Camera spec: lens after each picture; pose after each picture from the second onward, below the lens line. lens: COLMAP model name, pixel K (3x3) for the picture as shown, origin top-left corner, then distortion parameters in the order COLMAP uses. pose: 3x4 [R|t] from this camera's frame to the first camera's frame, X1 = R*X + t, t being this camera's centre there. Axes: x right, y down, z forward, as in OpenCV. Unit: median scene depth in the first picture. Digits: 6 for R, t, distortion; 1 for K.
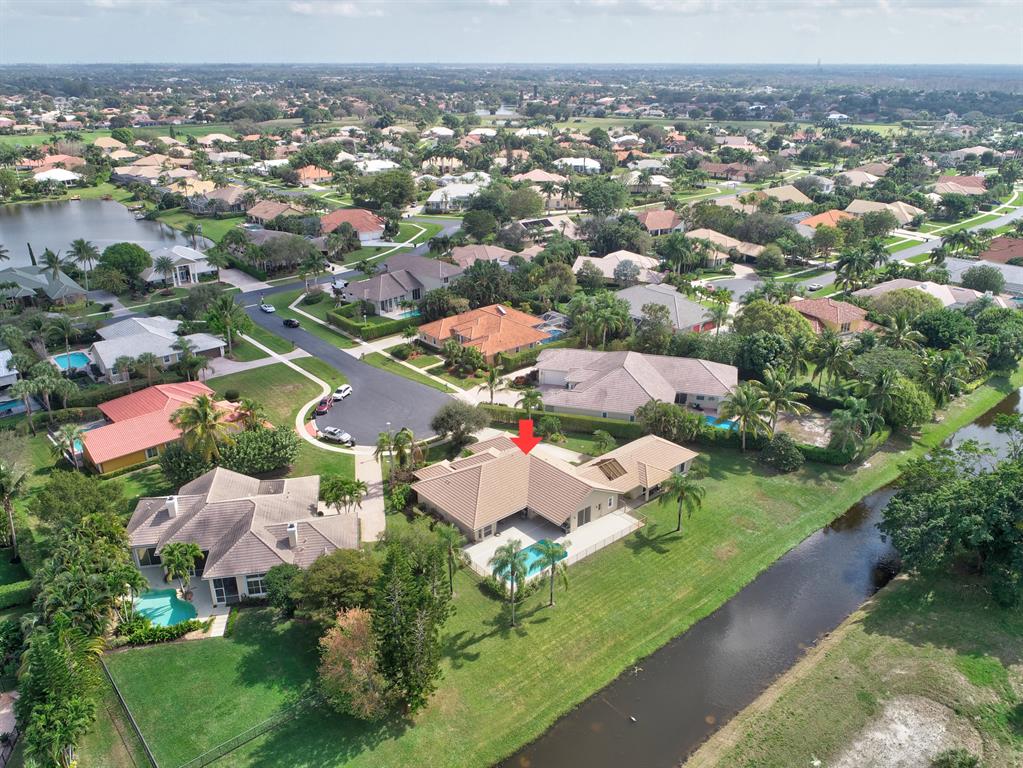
lens RADIAL K [[769.0, 0, 508.3], [0, 769.0, 381.8], [0, 0, 1]] dist [0.000509, -0.003099]
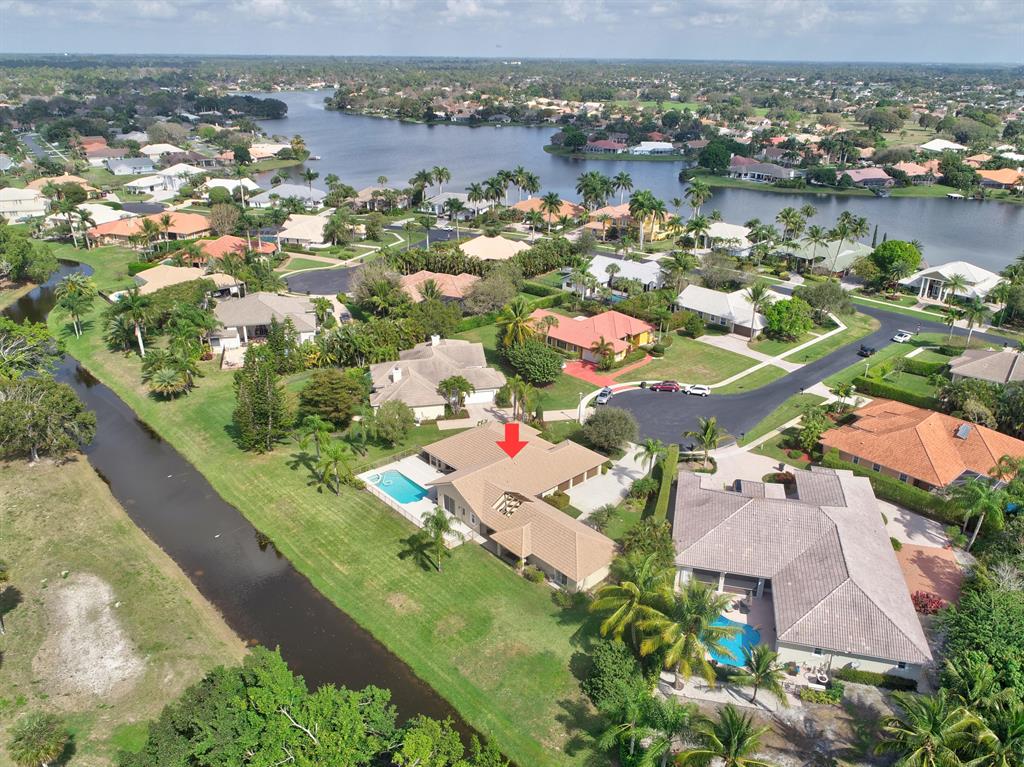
lens RADIAL K [[769.8, 0, 508.8], [0, 769.8, 381.3], [0, 0, 1]] dist [0.000509, -0.003099]
pose [[0.034998, 0.391307, -0.919594, 0.825964], [-0.394495, 0.850845, 0.347039, -0.294051], [0.918231, 0.350630, 0.184147, 0.699503]]
